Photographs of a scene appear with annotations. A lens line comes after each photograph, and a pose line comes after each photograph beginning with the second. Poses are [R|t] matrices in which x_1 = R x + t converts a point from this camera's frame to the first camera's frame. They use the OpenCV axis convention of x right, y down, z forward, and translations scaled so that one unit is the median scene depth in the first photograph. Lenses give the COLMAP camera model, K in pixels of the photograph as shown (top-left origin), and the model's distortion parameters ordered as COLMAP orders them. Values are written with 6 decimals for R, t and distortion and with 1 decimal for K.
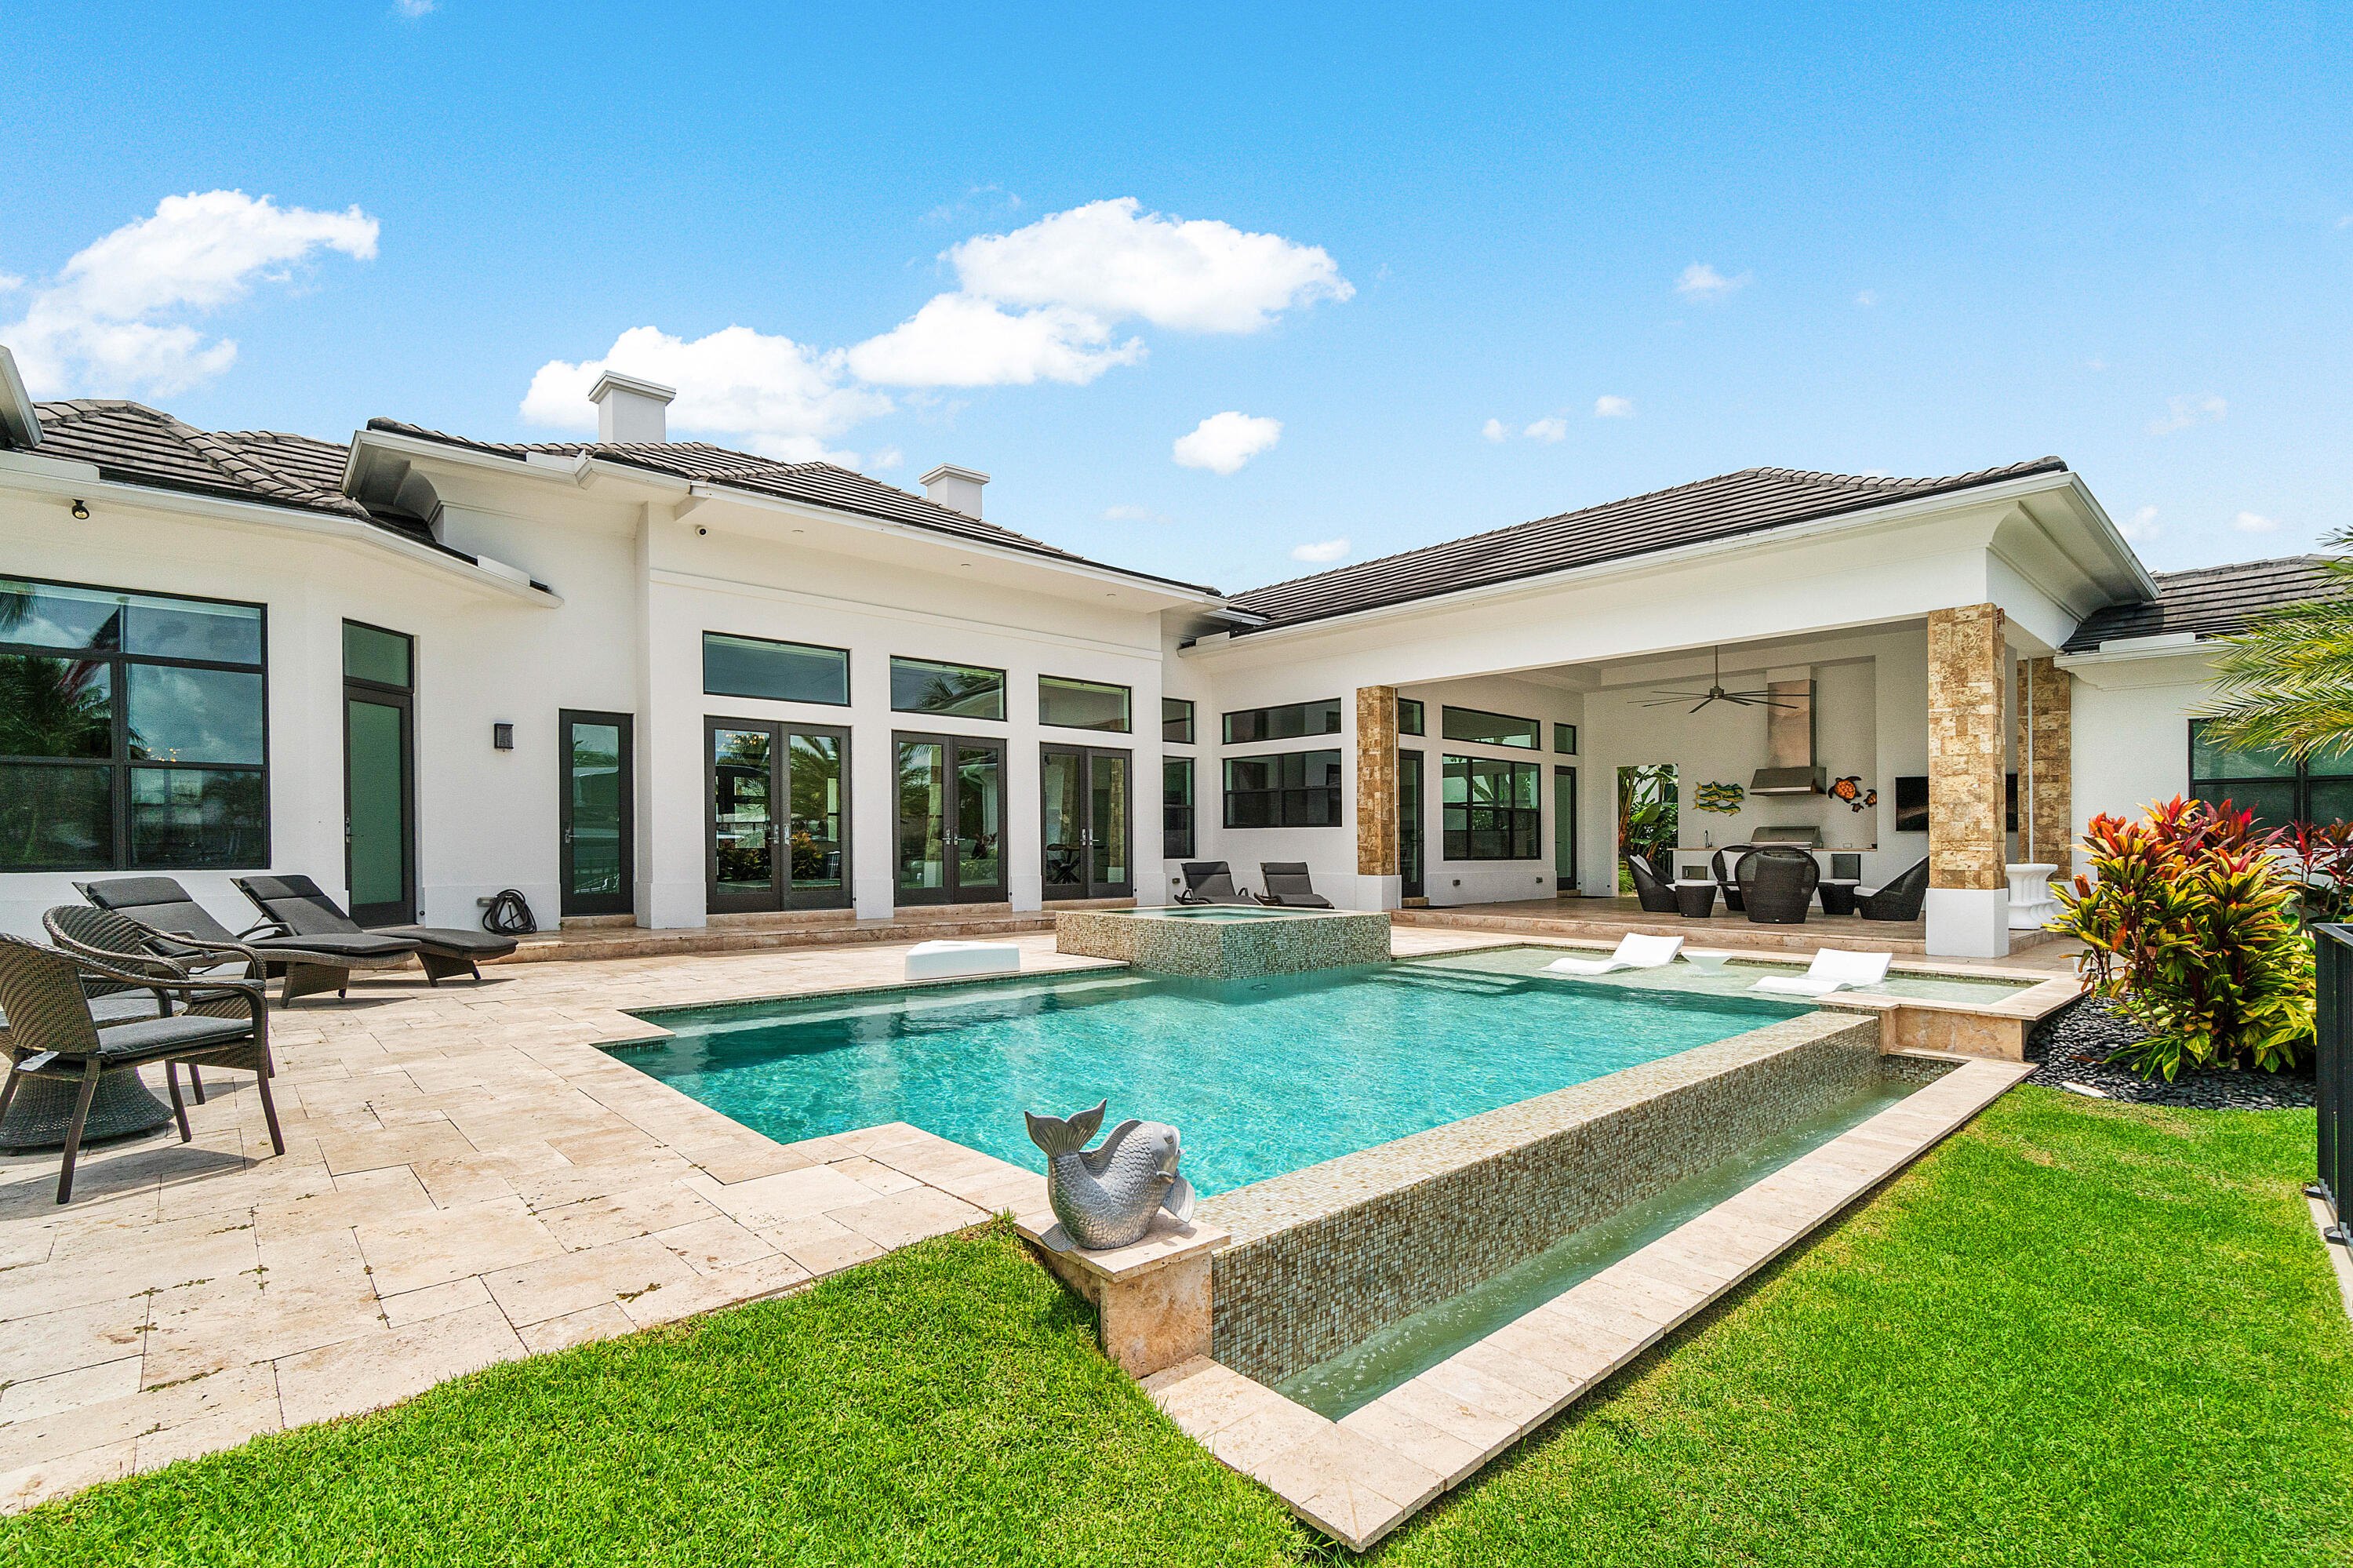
lens RADIAL K [[1061.8, 0, 1172.0], [0, 1061.8, 842.5], [0, 0, 1]] dist [-0.006629, 0.001259]
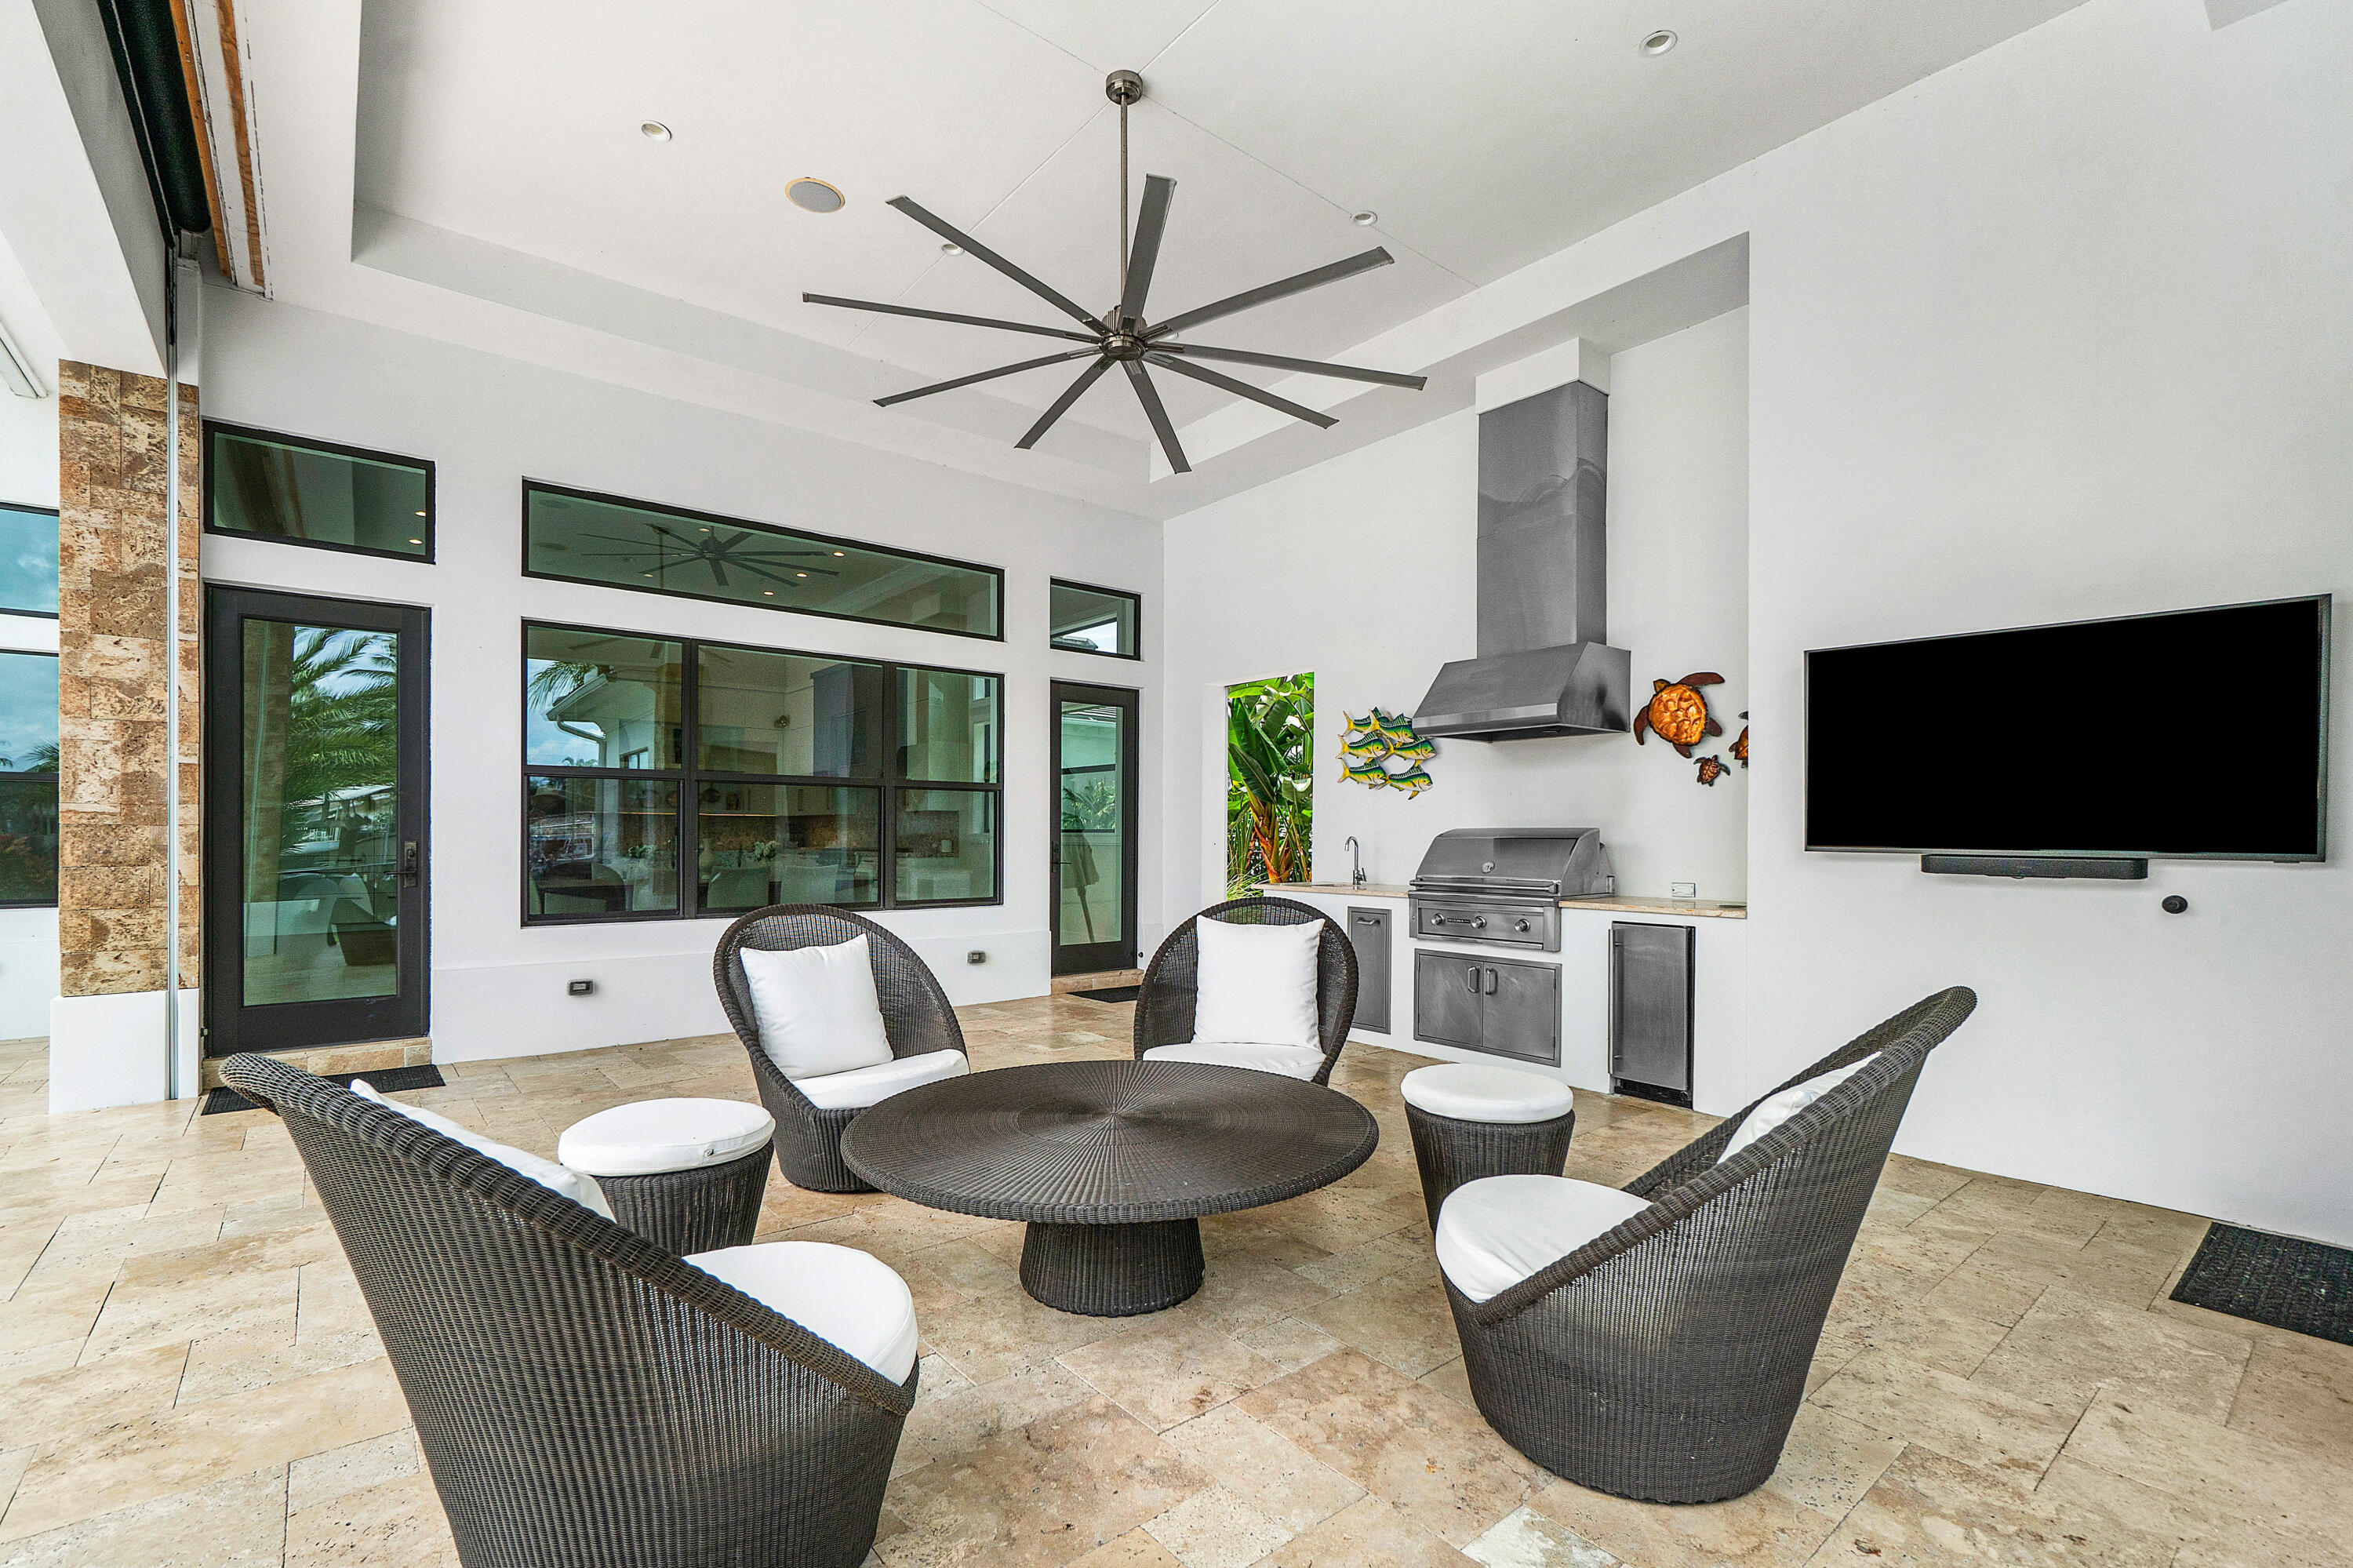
lens RADIAL K [[1061.8, 0, 1220.5], [0, 1061.8, 834.9], [0, 0, 1]] dist [-0.006629, 0.001259]
pose [[0.999552, 0.001334, -0.029914, 0.636170], [-0.001263, 0.999996, 0.002380, -0.018090], [0.029917, -0.002341, 0.999550, 0.848308]]
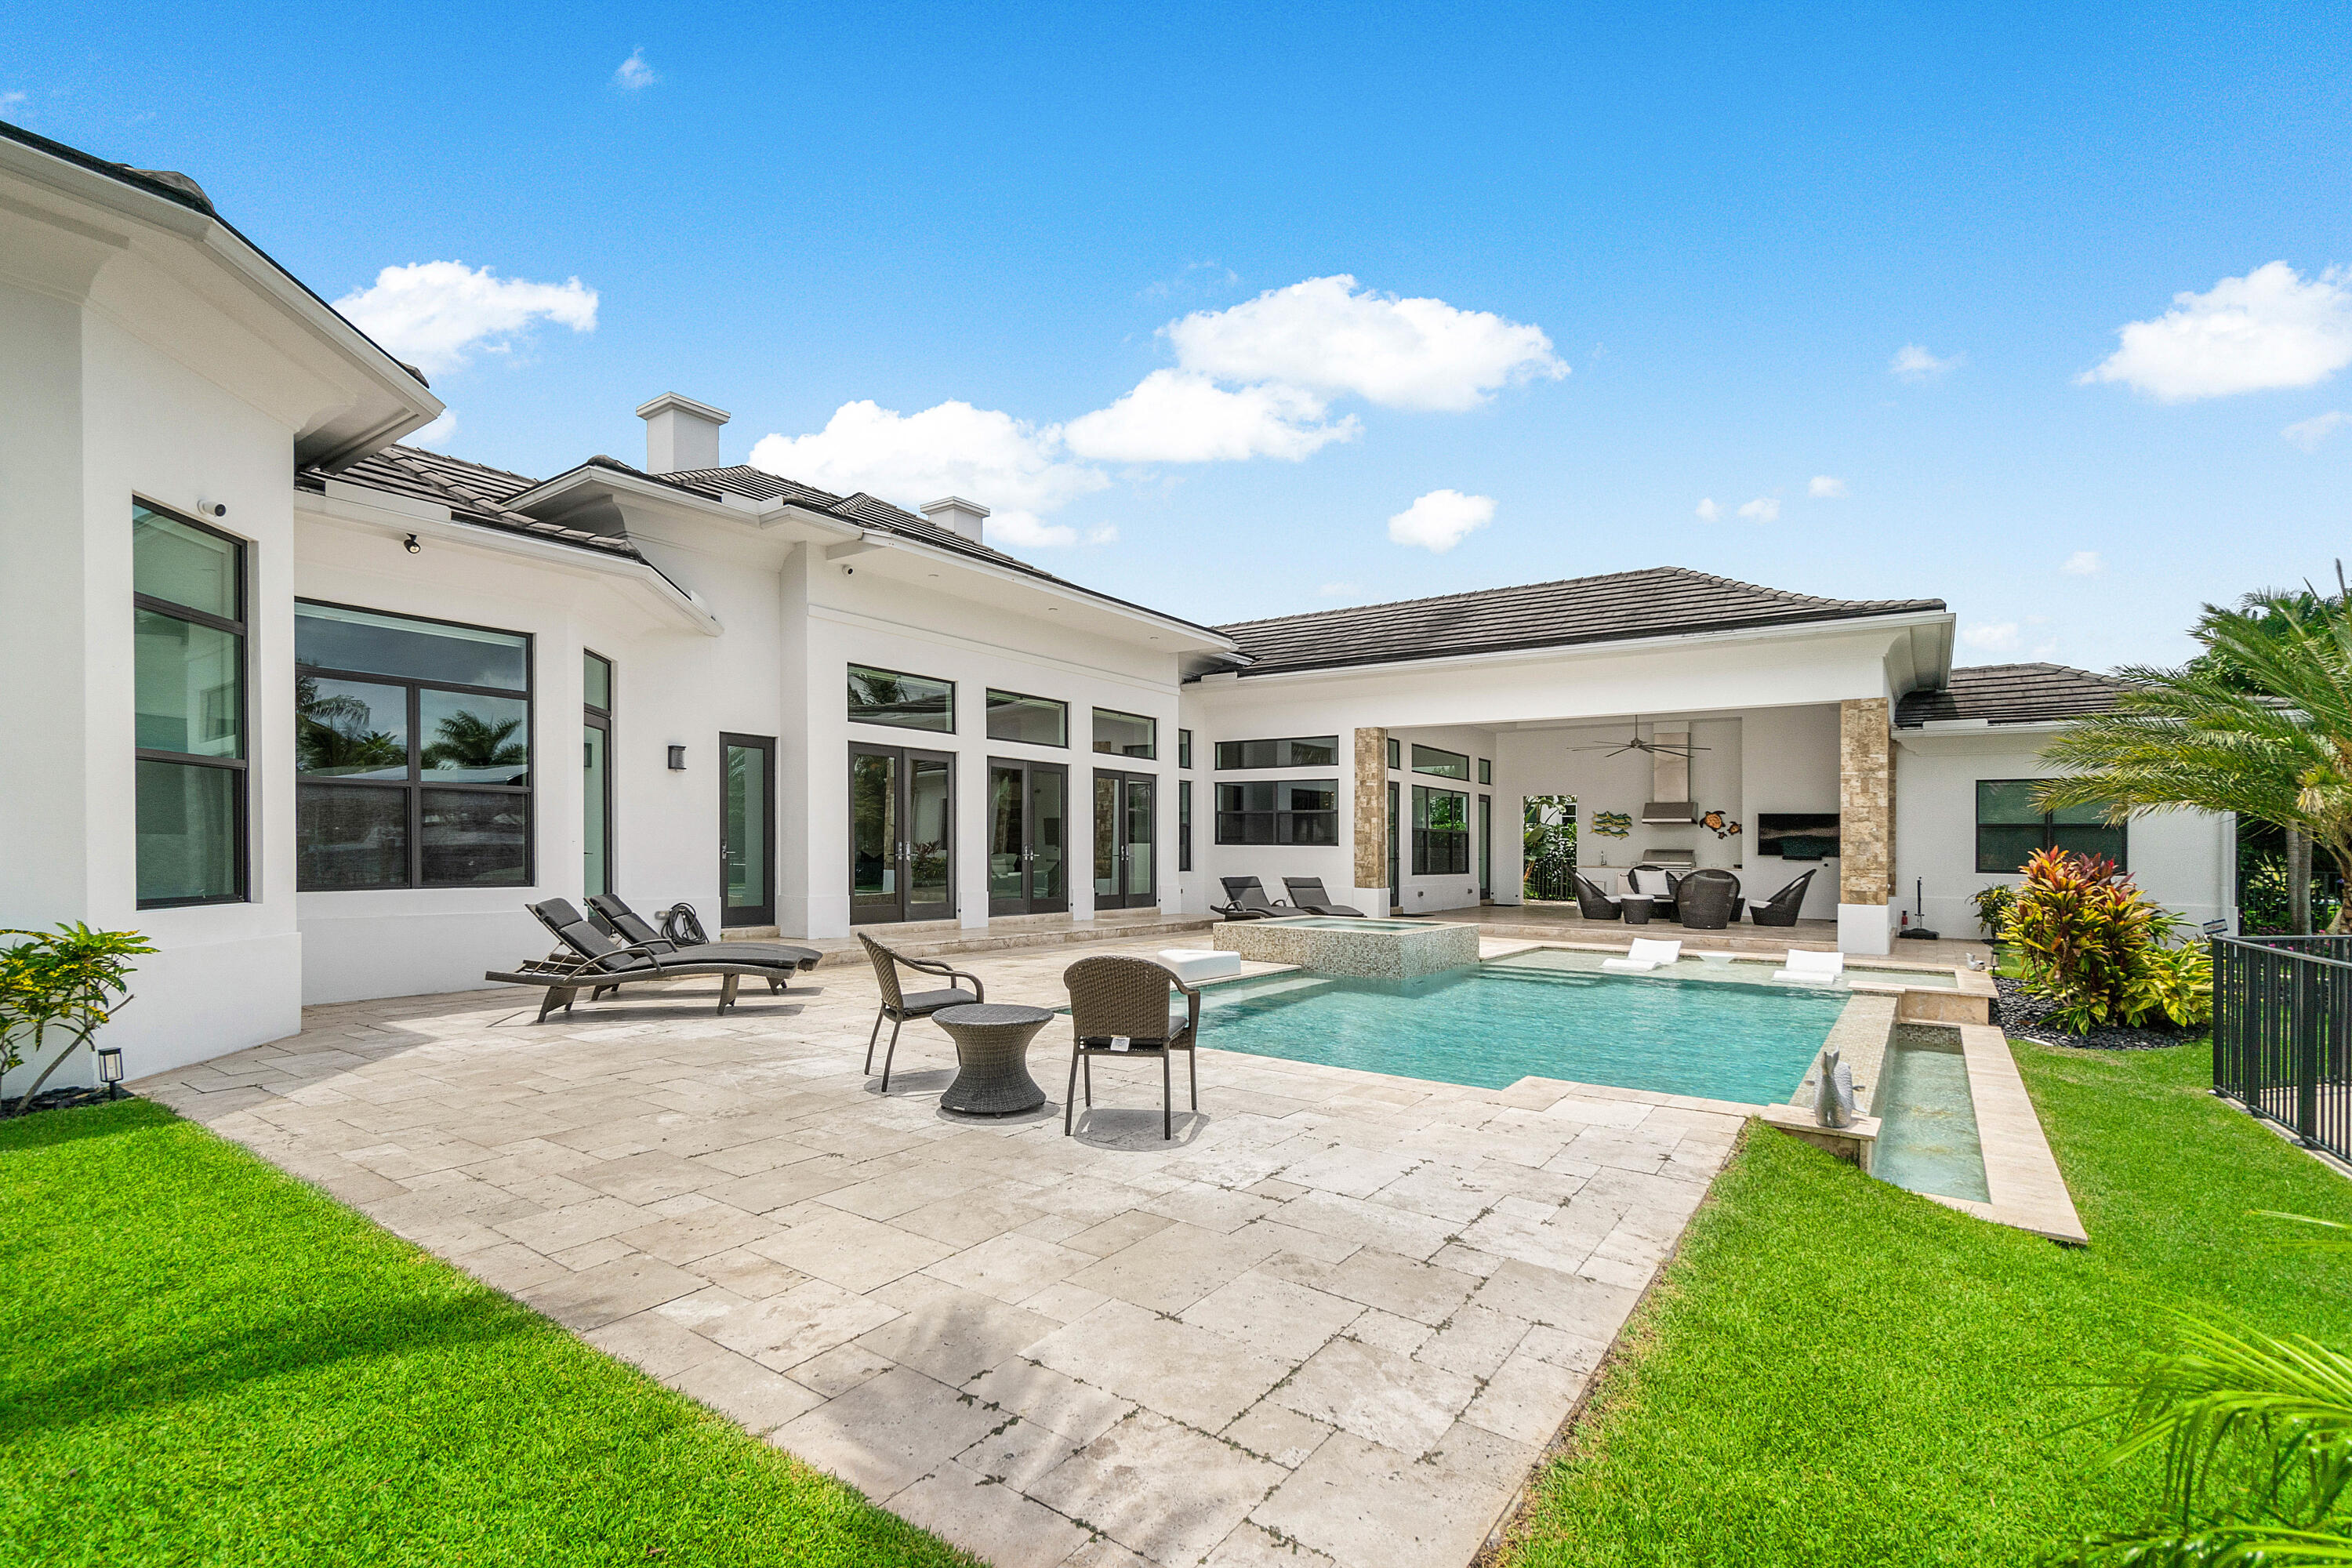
lens RADIAL K [[1061.3, 0, 1146.4], [0, 1061.3, 841.4], [0, 0, 1]] dist [-0.006629, 0.001259]
pose [[0.977815, 0.012644, 0.209090, -0.361104], [-0.012599, 0.999919, -0.001546, -0.019518], [-0.209093, -0.001122, 0.977895, -0.116632]]
